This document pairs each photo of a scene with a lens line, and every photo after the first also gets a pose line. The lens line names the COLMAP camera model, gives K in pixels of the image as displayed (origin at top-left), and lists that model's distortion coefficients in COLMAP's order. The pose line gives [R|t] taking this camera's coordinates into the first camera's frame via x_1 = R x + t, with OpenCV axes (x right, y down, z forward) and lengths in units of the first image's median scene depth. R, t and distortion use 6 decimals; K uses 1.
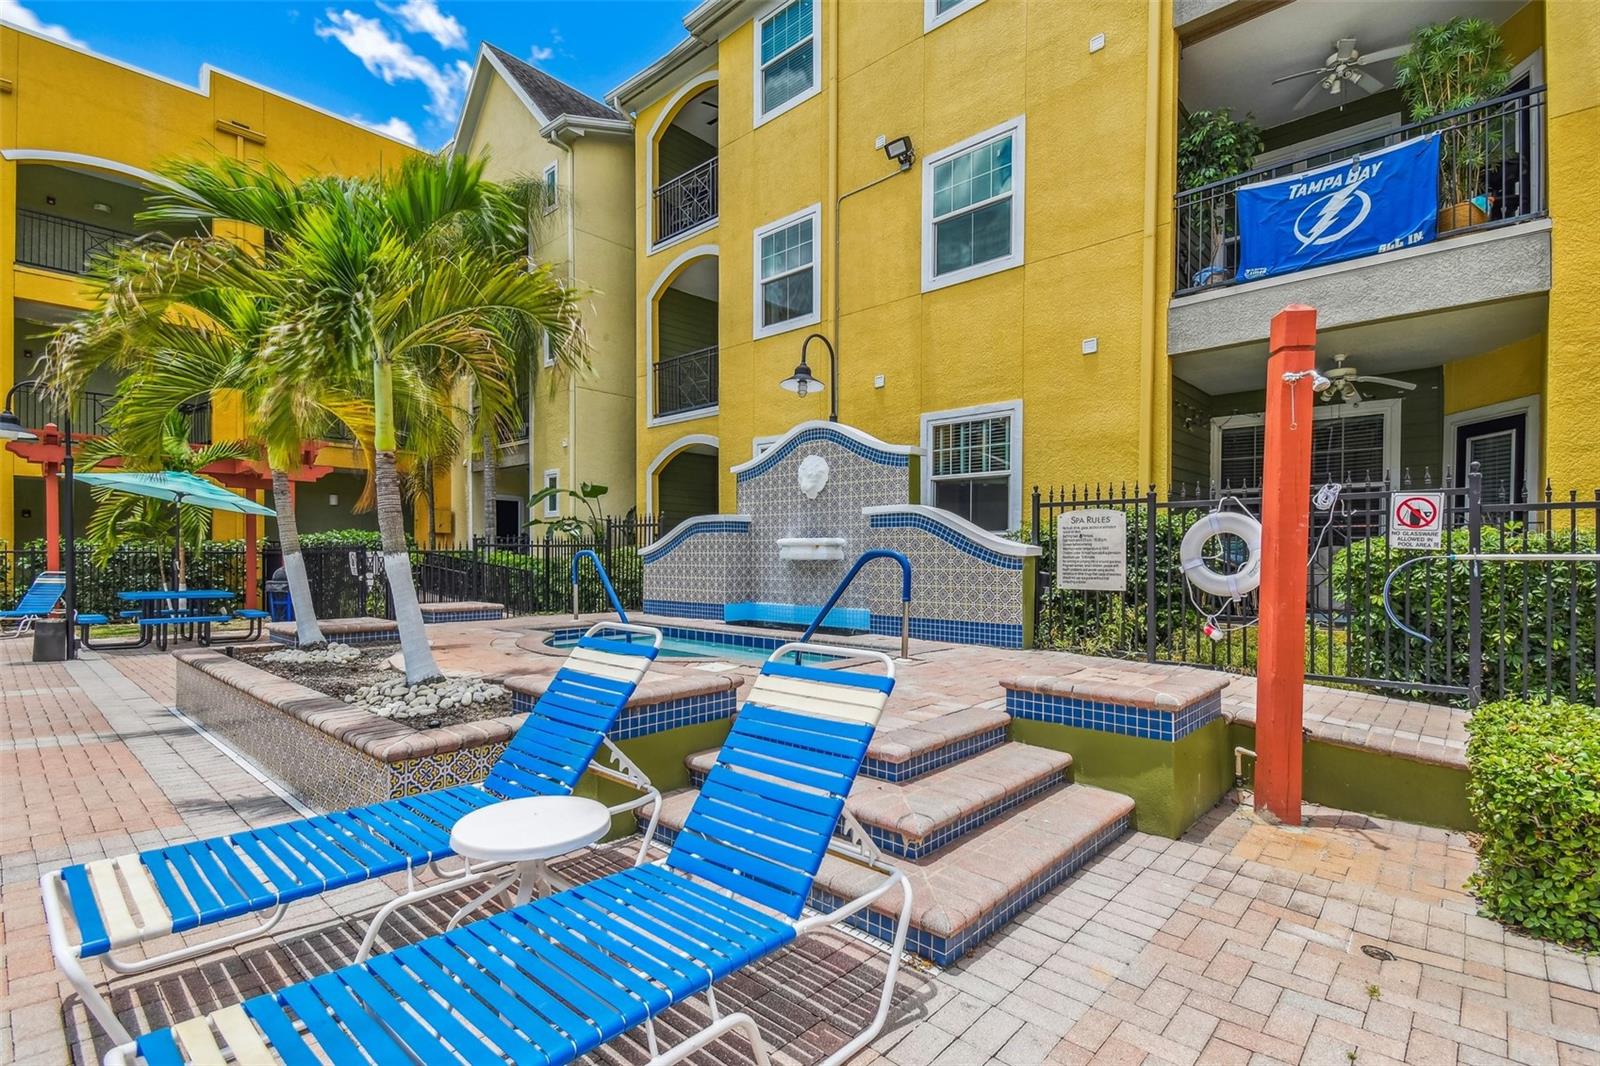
lens RADIAL K [[758.5, 0, 745.6], [0, 758.5, 531.9], [0, 0, 1]] dist [0.000241, -0.000048]
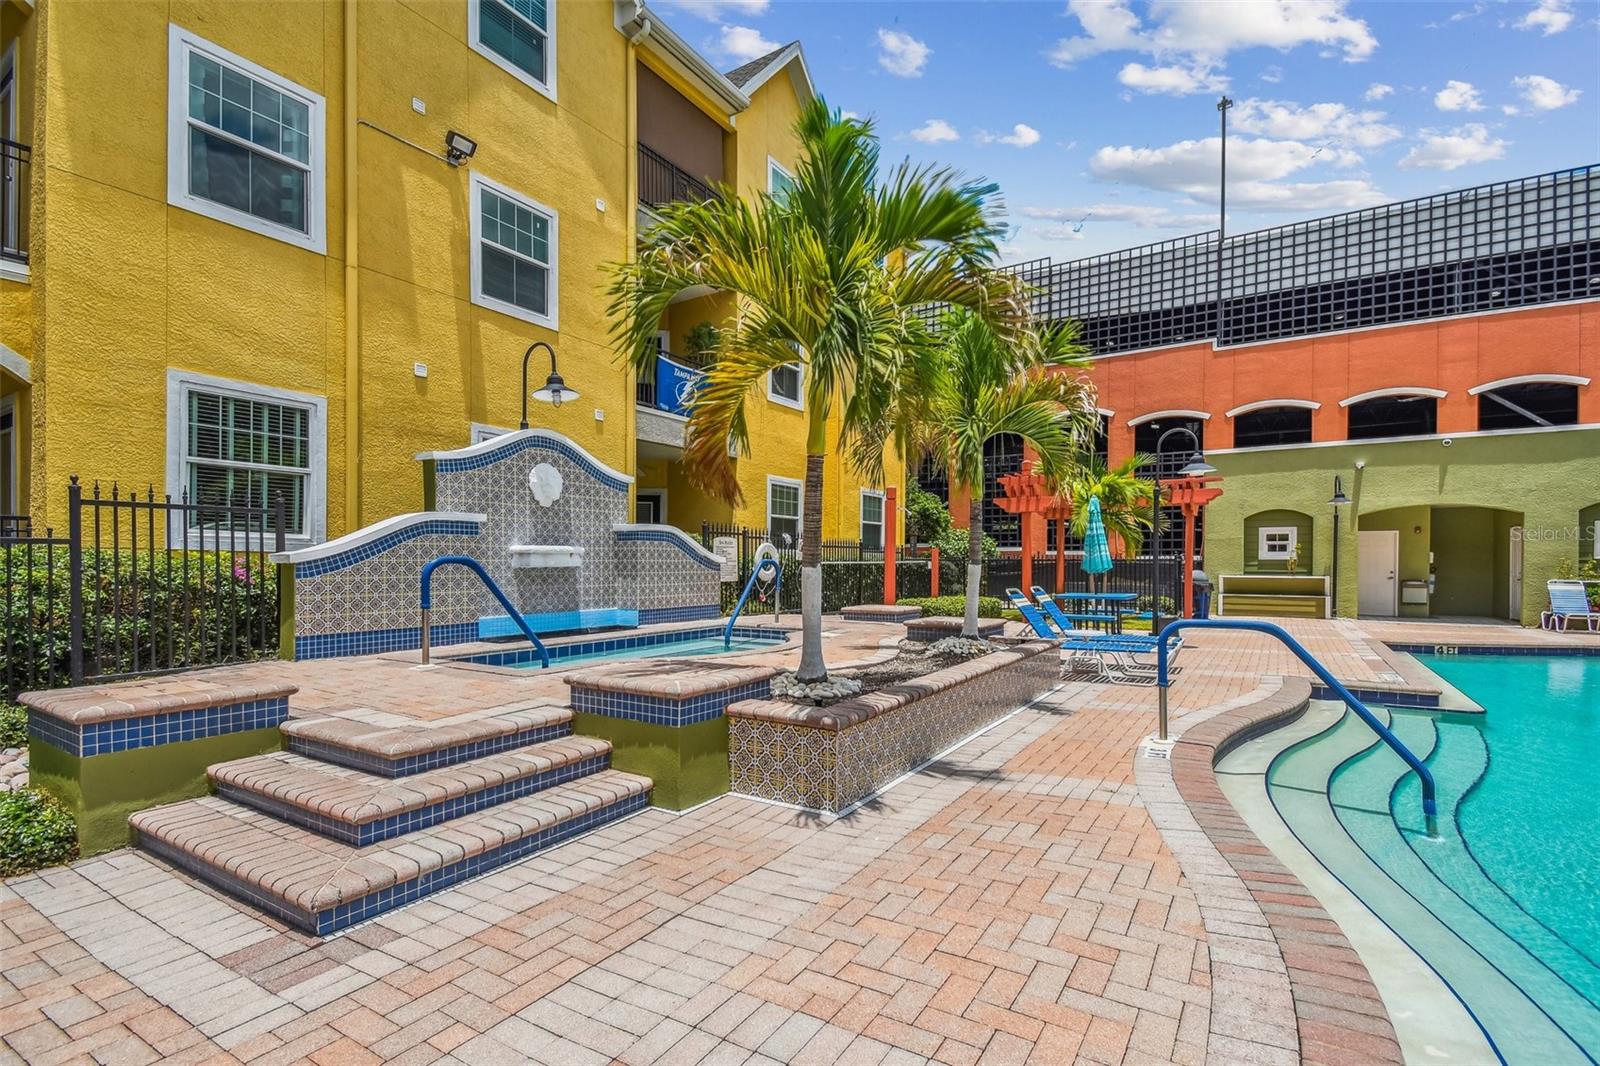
lens RADIAL K [[735.7, 0, 802.0], [0, 735.7, 564.5], [0, 0, 1]] dist [-0.000957, -0.000374]
pose [[-0.230865, -0.008642, 0.972947, -0.926926], [-0.032986, 0.999455, 0.001051, 0.020575], [-0.972426, -0.031851, -0.231025, 0.878740]]
